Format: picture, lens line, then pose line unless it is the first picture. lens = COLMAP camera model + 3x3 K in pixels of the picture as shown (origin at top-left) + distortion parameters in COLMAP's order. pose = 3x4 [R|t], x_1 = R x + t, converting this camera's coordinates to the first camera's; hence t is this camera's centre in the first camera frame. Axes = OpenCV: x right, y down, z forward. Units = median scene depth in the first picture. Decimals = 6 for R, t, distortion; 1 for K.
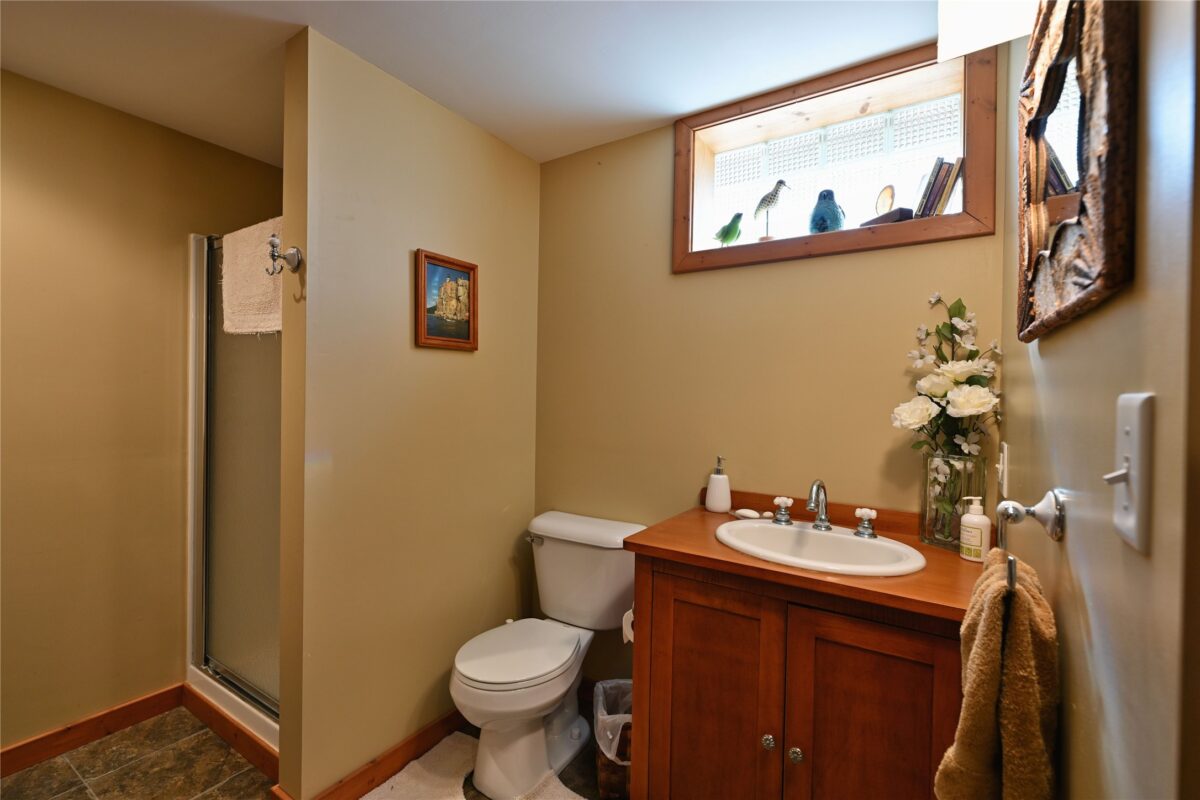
lens RADIAL K [[522.2, 0, 598.1], [0, 522.2, 398.8], [0, 0, 1]] dist [0.001331, 0.000036]
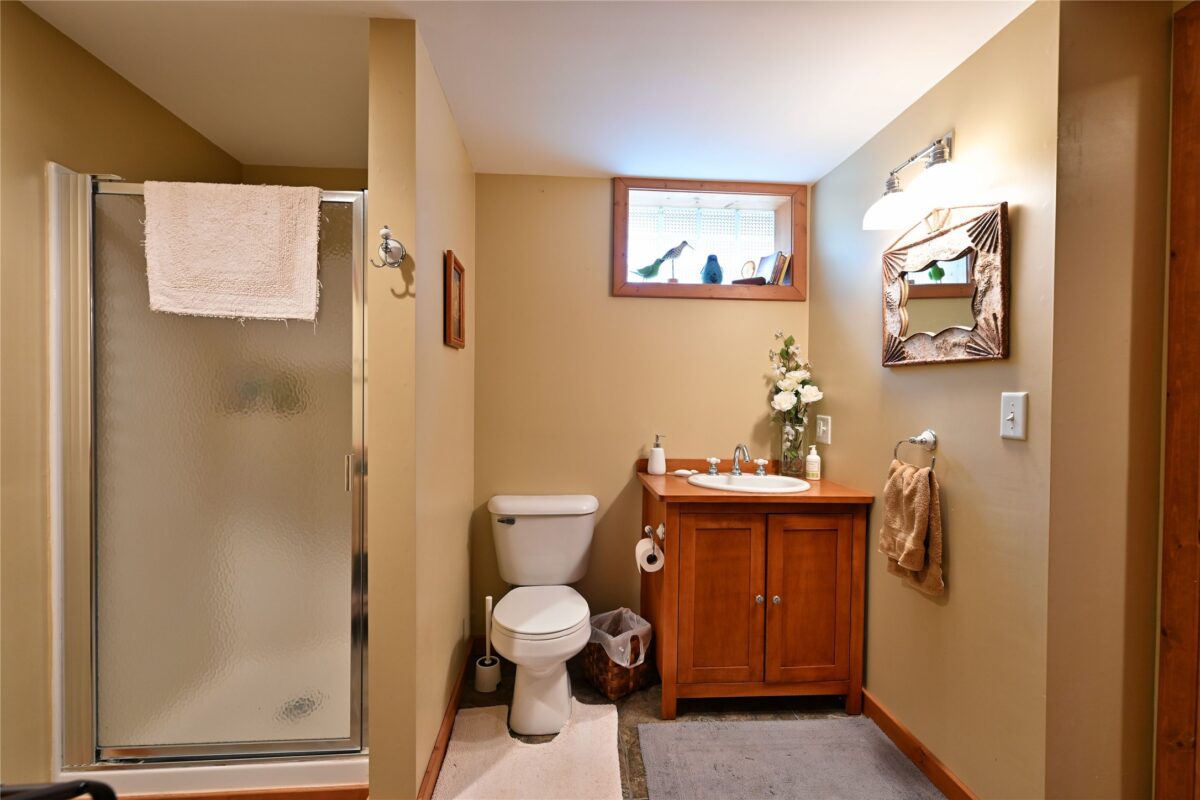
lens RADIAL K [[522.2, 0, 594.2], [0, 522.2, 397.3], [0, 0, 1]] dist [0.001331, 0.000036]
pose [[0.797339, -0.011593, 0.603421, -0.839611], [0.004328, 0.999900, 0.013491, -0.009618], [-0.603516, -0.008145, 0.797309, -0.003105]]
